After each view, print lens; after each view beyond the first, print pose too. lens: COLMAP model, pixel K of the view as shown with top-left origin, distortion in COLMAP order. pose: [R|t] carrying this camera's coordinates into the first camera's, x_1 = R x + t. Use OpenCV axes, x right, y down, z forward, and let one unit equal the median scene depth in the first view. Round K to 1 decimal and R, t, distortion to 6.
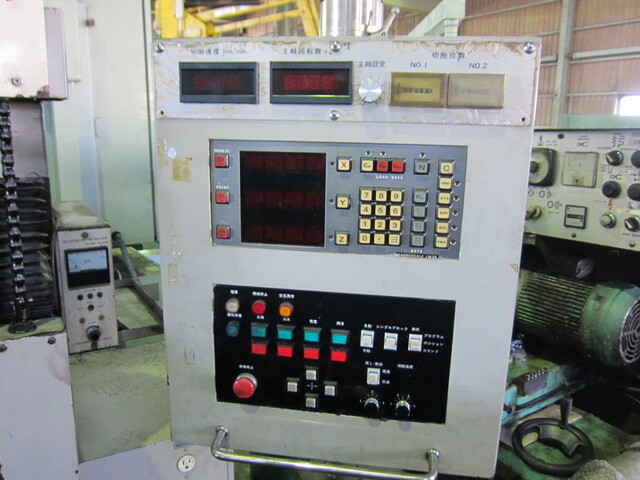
lens RADIAL K [[522.8, 0, 318.4], [0, 522.8, 242.3], [0, 0, 1]] dist [-0.058369, 0.007182]
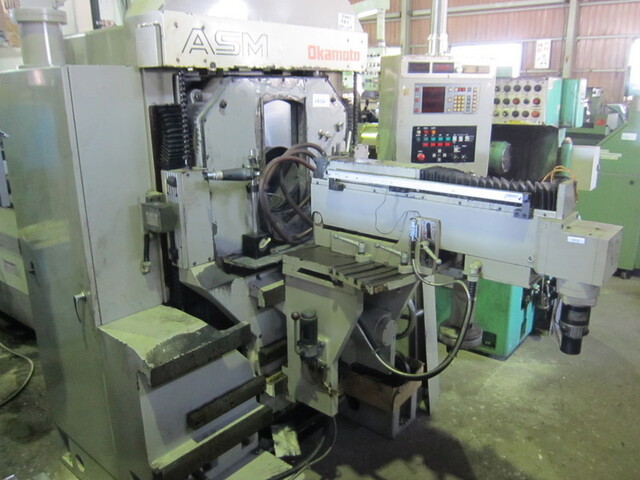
lens RADIAL K [[522.8, 0, 322.2], [0, 522.8, 238.5], [0, 0, 1]] dist [-0.058369, 0.007182]
pose [[0.951528, -0.110874, 0.286883, -1.873299], [0.086340, 0.991548, 0.096840, 0.438621], [-0.295195, -0.067376, 0.953058, -2.187940]]
